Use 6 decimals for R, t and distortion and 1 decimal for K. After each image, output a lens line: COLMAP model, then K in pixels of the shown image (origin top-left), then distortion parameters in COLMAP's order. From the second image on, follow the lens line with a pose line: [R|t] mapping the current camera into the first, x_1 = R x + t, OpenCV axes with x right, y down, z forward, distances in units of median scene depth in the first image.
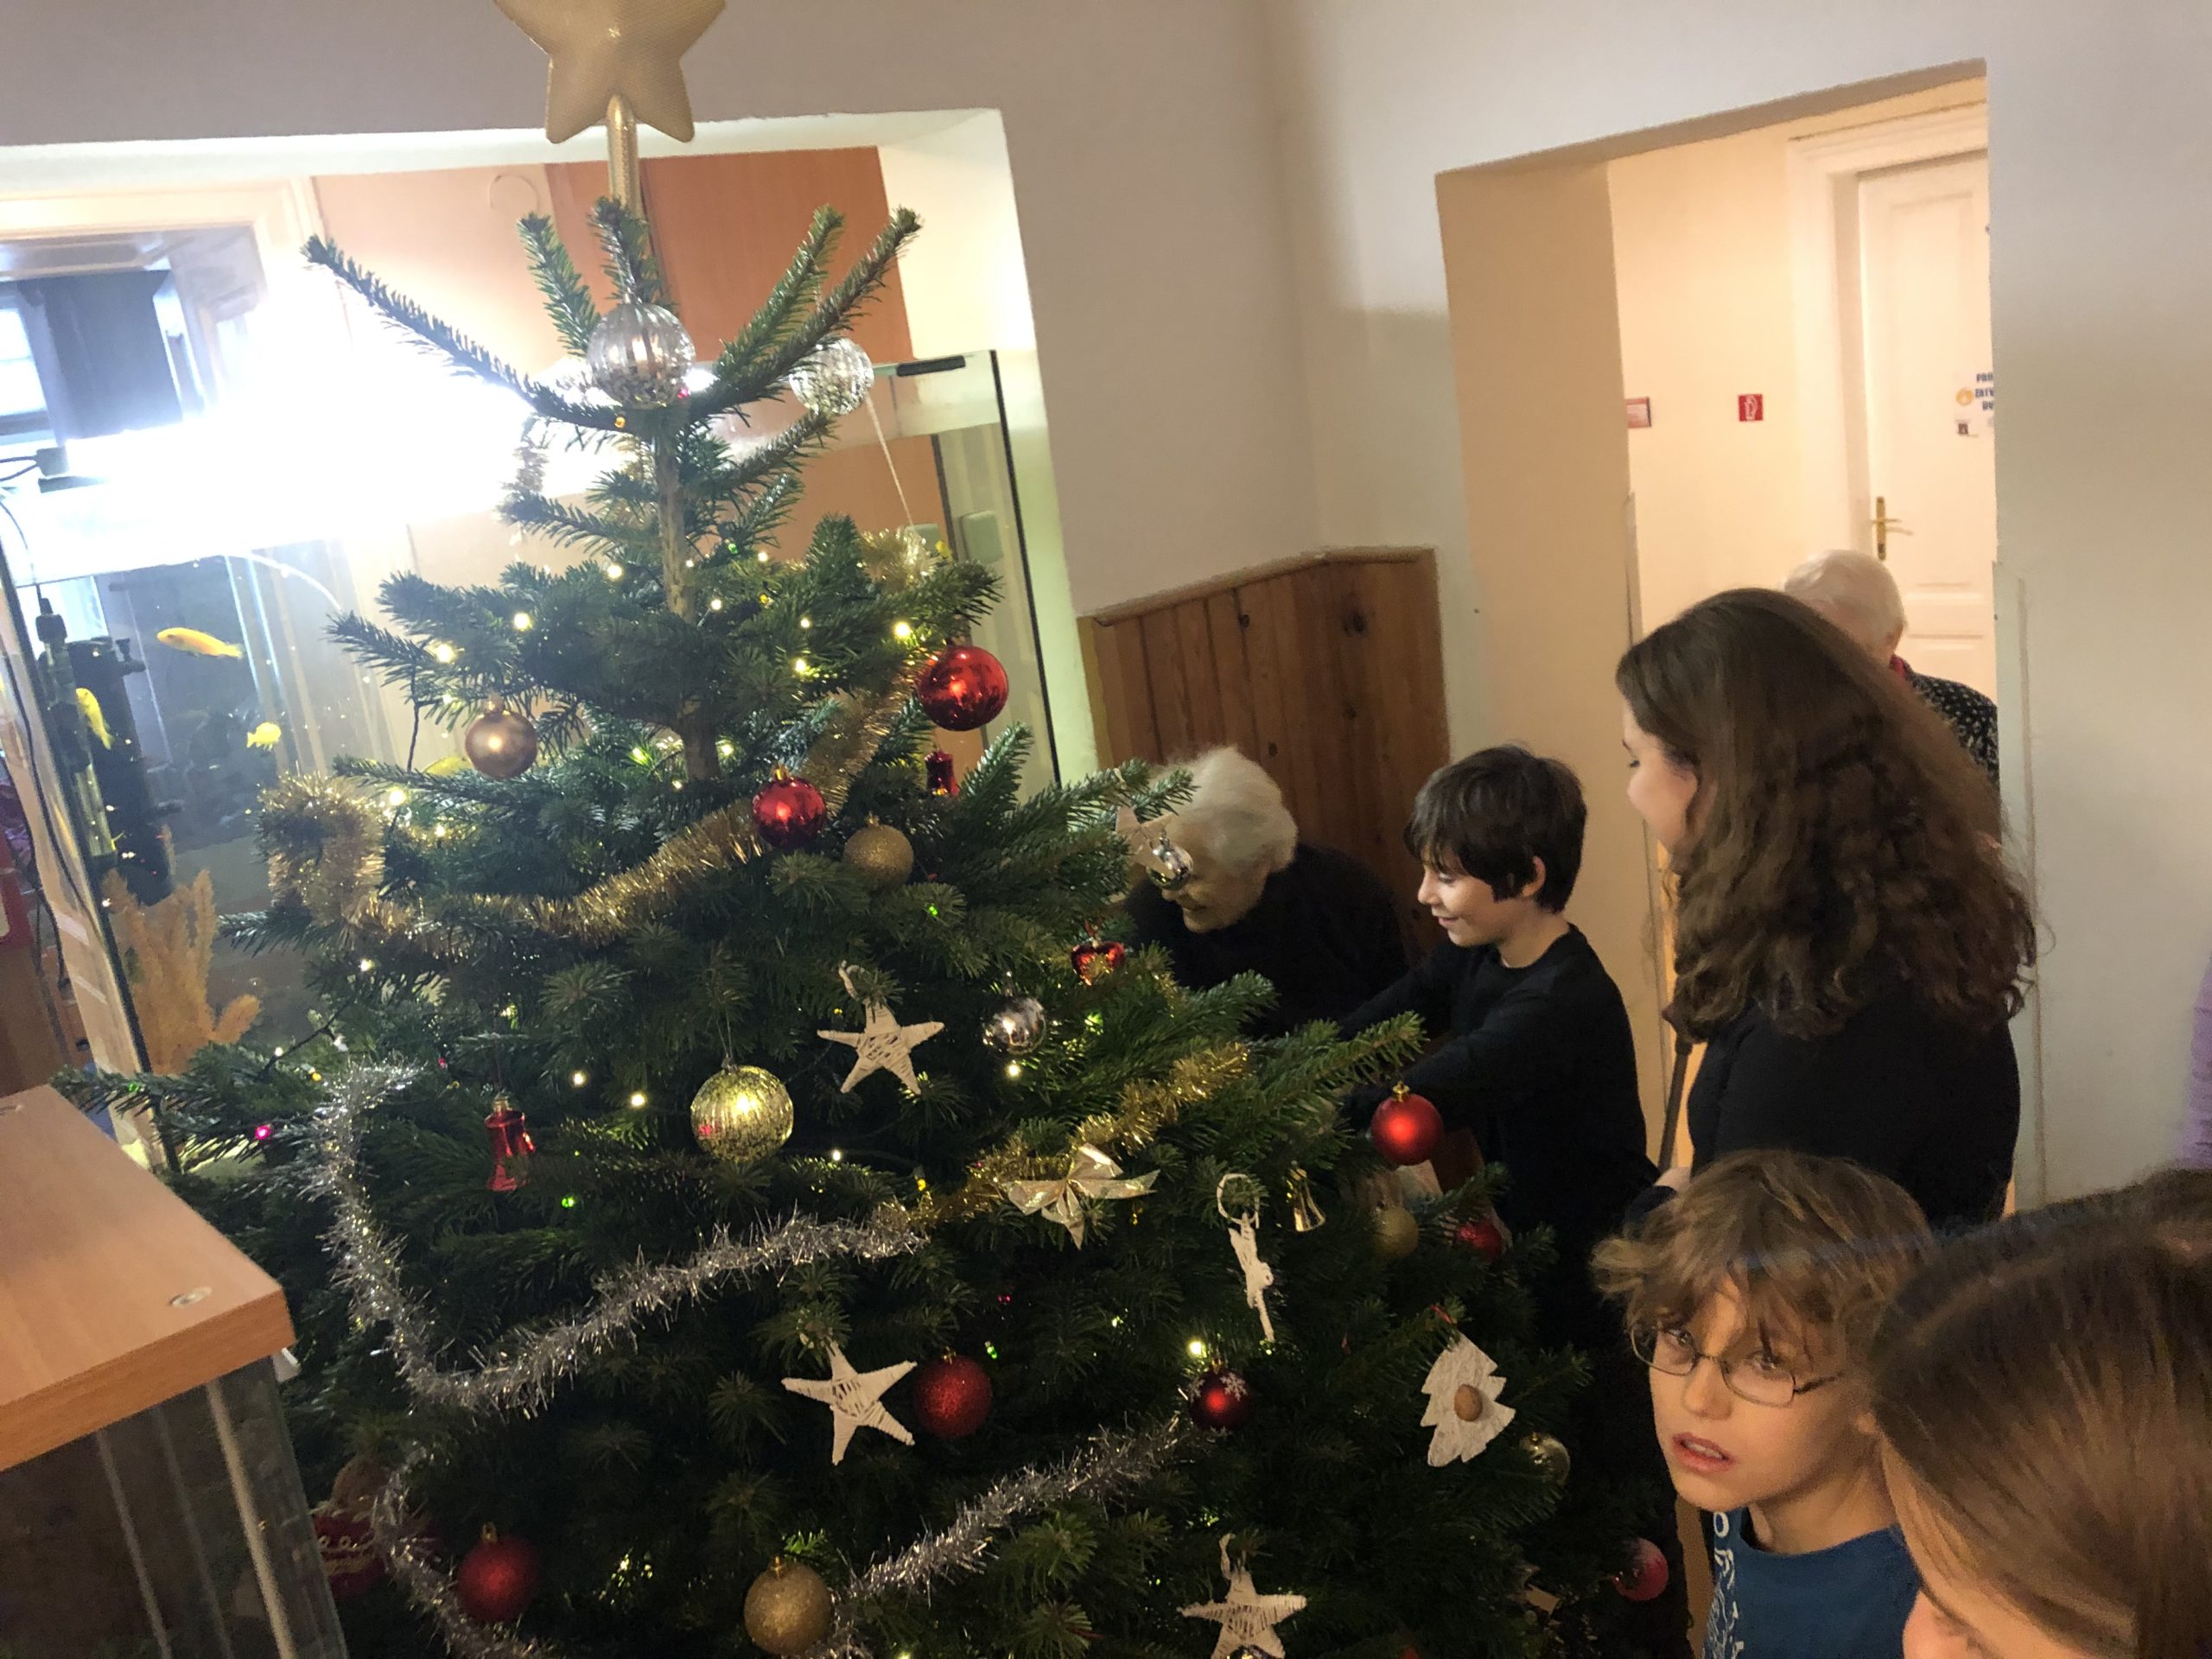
lens RADIAL K [[1782.1, 0, 1106.0], [0, 1782.1, 829.5], [0, 0, 1]] dist [-0.012040, -0.002203]
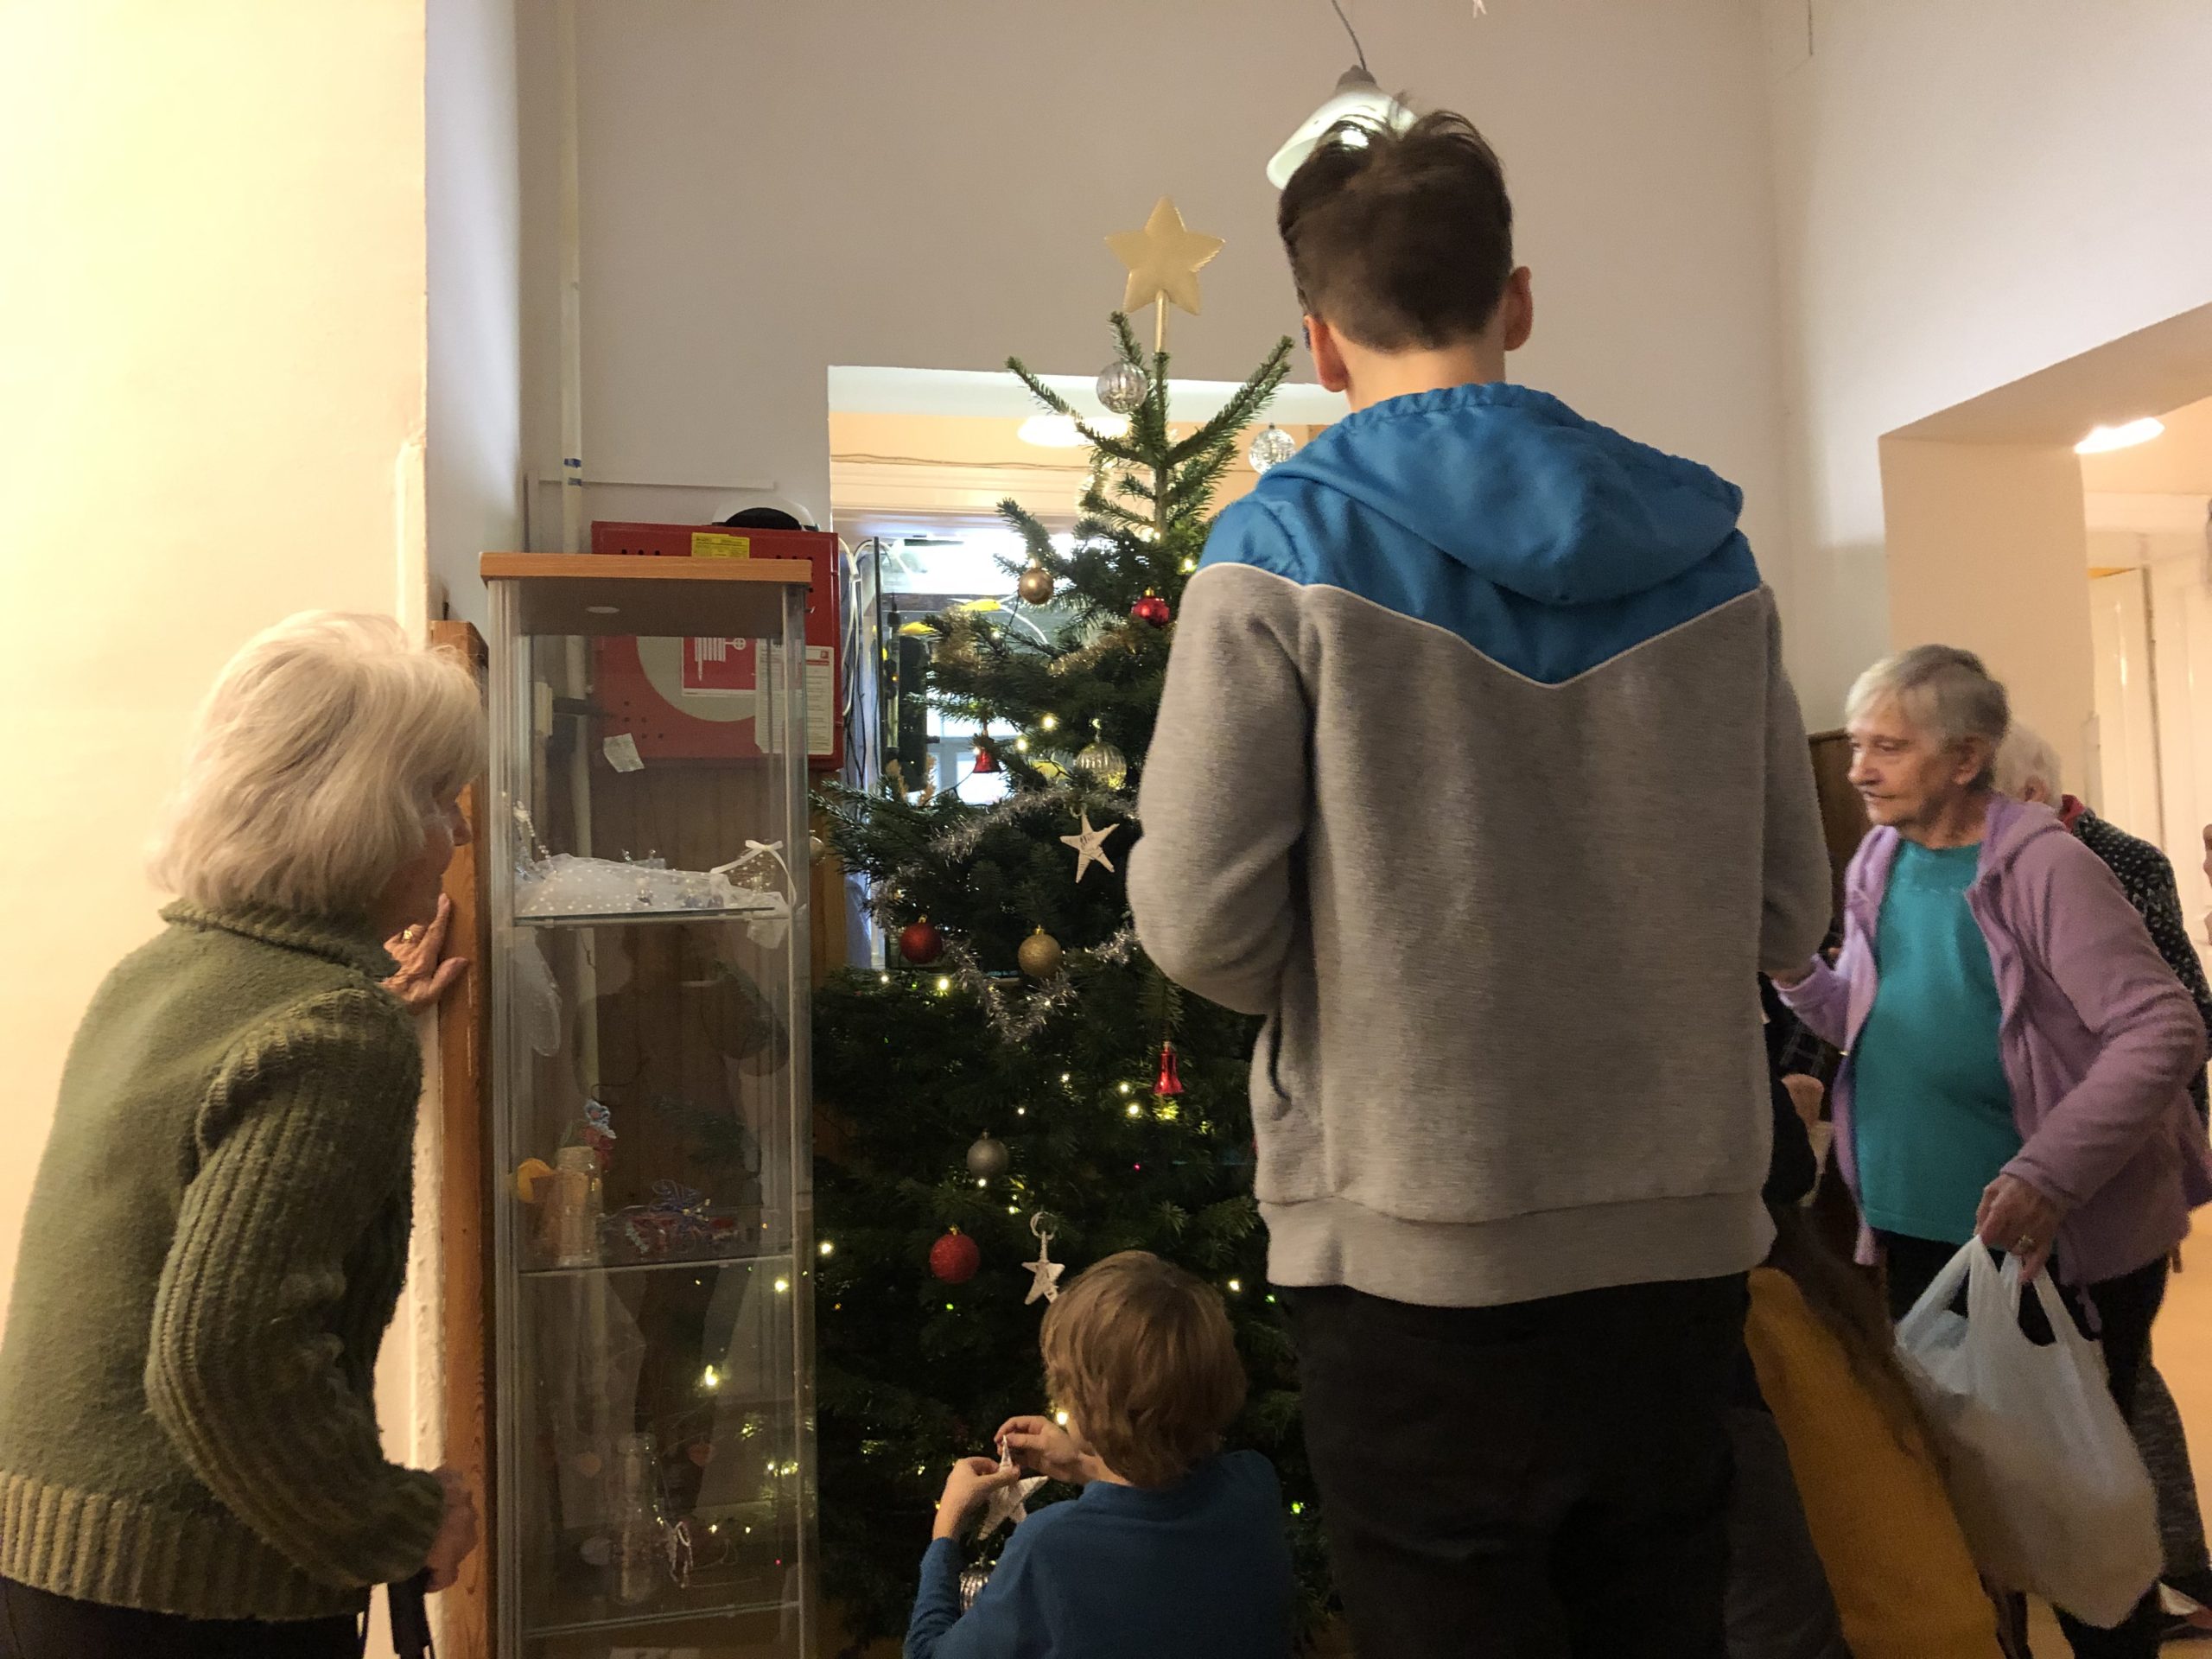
lens RADIAL K [[1782.1, 0, 1106.0], [0, 1782.1, 829.5], [0, 0, 1]] dist [-0.012040, -0.002203]
pose [[0.876796, 0.083561, -0.473546, 0.438766], [-0.204964, 0.955790, -0.210845, 0.392688], [0.434993, 0.281928, 0.855160, -0.365045]]
